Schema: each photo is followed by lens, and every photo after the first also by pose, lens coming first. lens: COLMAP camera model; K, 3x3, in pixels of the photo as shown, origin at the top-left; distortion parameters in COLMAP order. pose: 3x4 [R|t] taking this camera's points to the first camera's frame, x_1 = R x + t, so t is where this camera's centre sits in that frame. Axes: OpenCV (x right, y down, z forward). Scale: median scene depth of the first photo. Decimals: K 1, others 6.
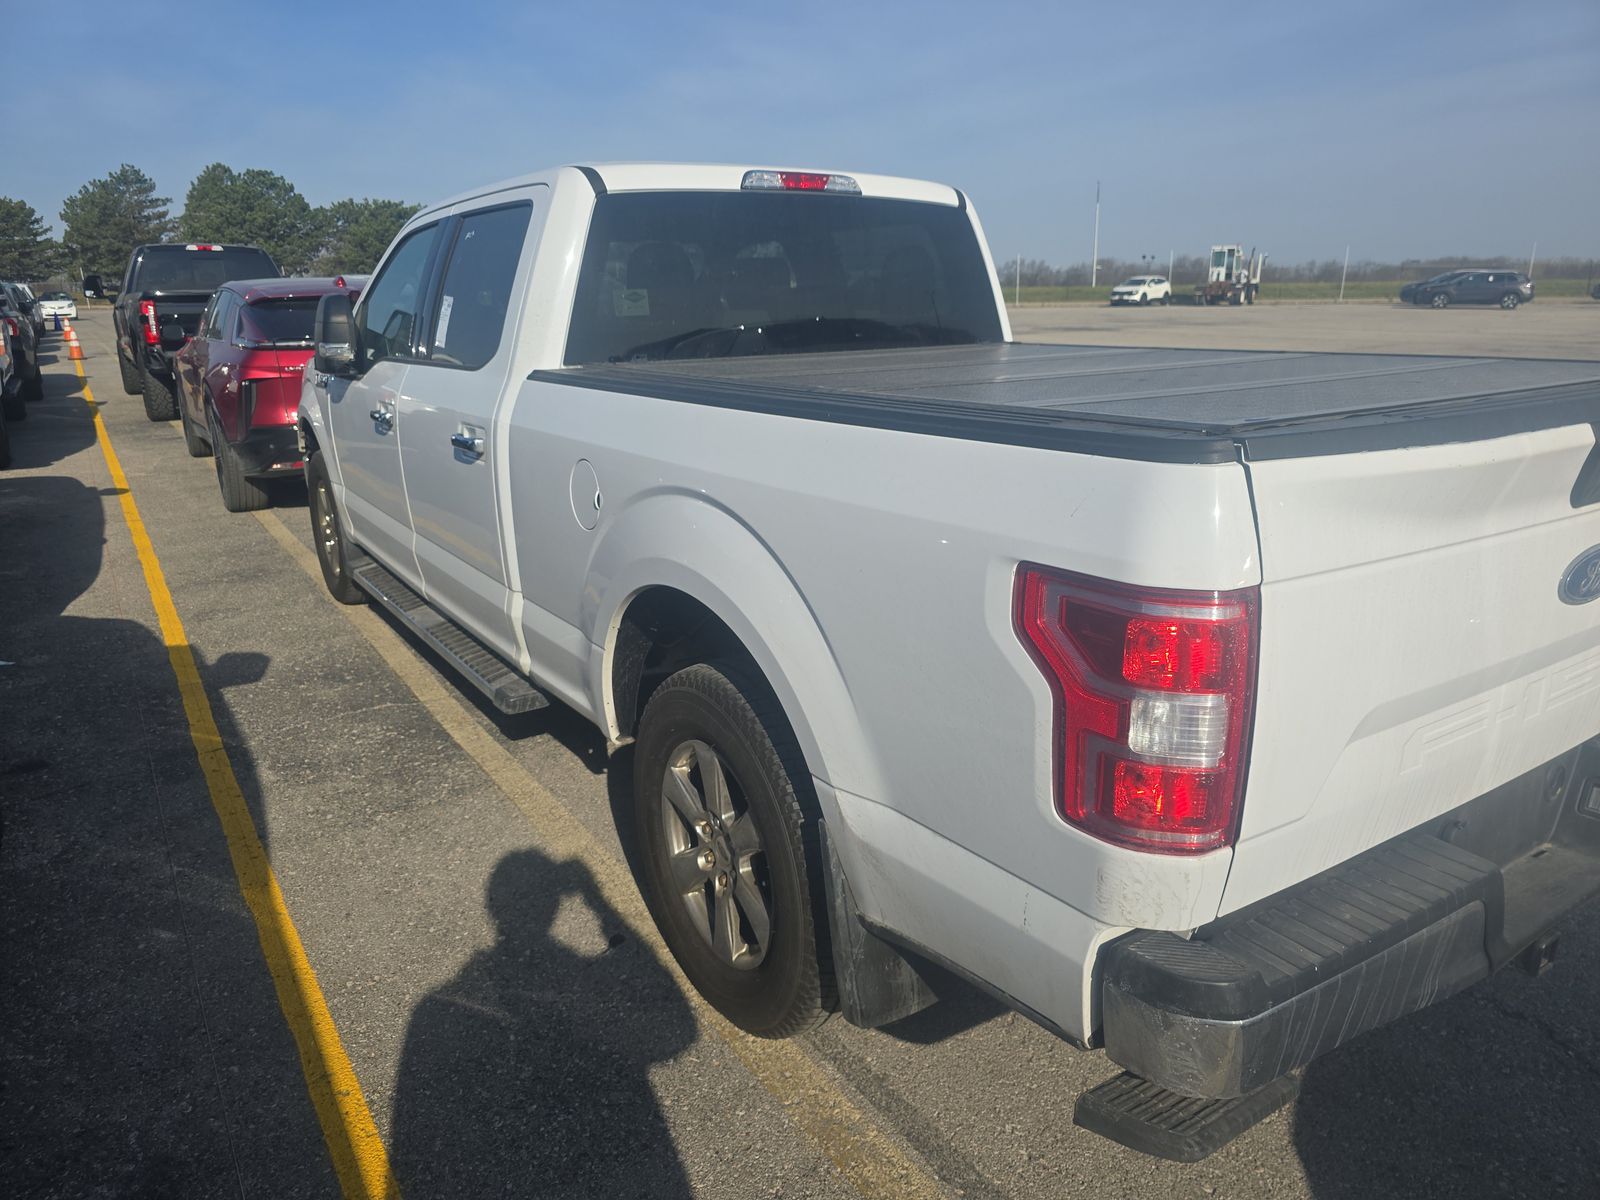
lens RADIAL K [[1081.5, 0, 792.3], [0, 1081.5, 609.4], [0, 0, 1]] dist [0.021807, -0.003053]
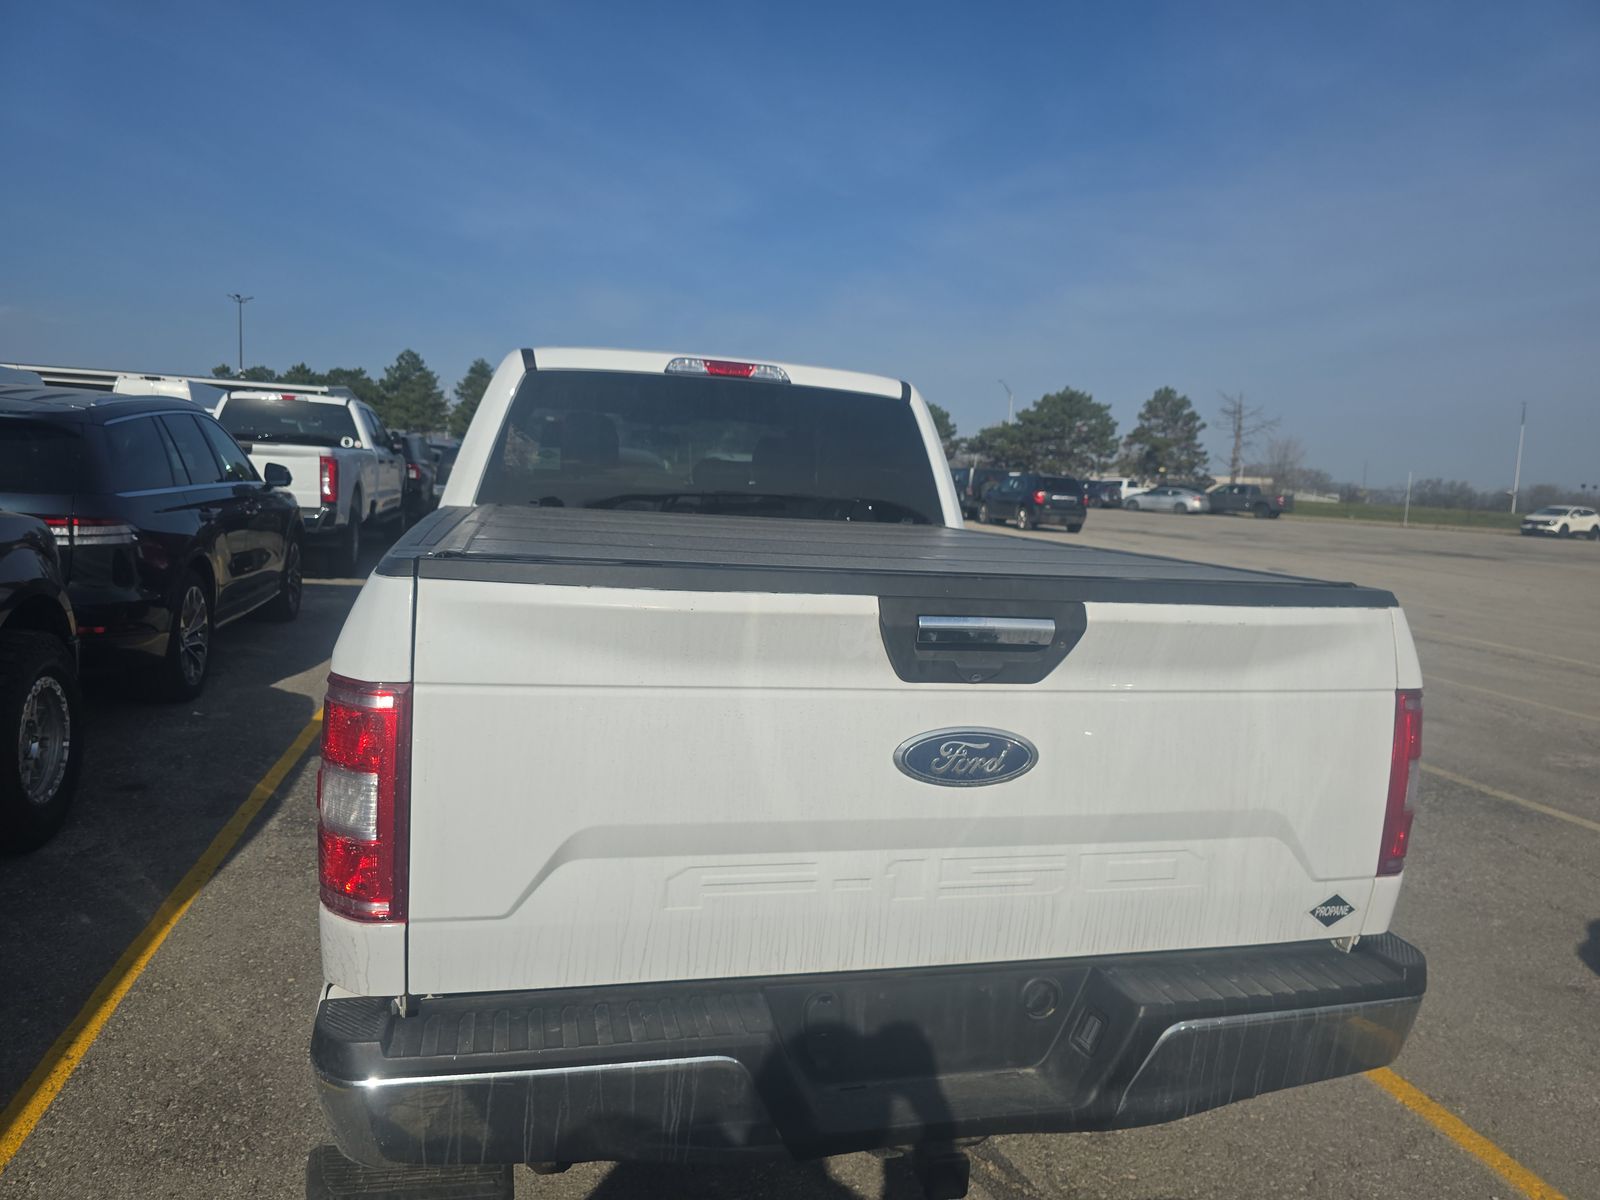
lens RADIAL K [[1084.8, 0, 805.4], [0, 1084.8, 602.3], [0, 0, 1]] dist [0.041034, -0.046975]
pose [[0.940779, 0.104158, -0.322623, 0.426783], [-0.159148, 0.975946, -0.148999, 0.000368], [0.299343, 0.191520, 0.934727, 0.007542]]
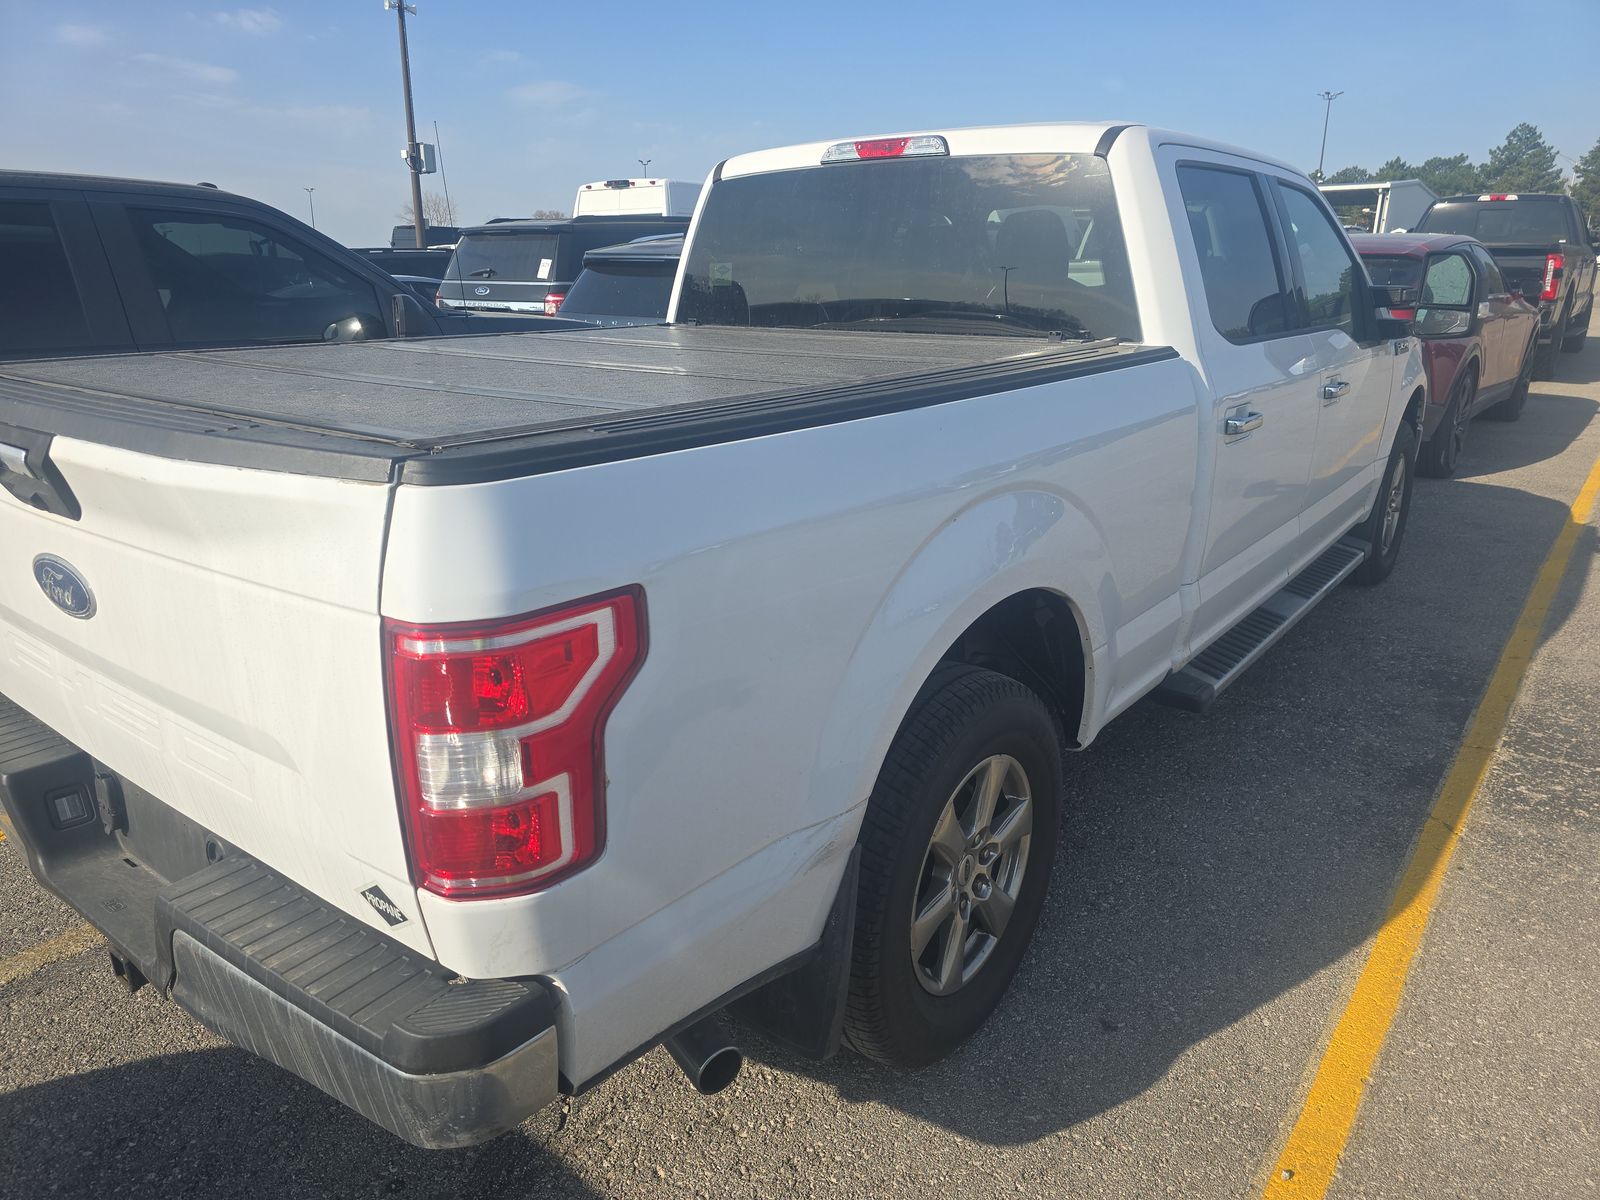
lens RADIAL K [[1084.8, 0, 805.4], [0, 1084.8, 602.3], [0, 0, 1]] dist [0.041034, -0.046975]
pose [[0.311616, 0.294393, -0.903454, 0.863453], [-0.259565, 0.941006, 0.217101, -0.190109], [0.914069, 0.166853, 0.369647, 0.585560]]
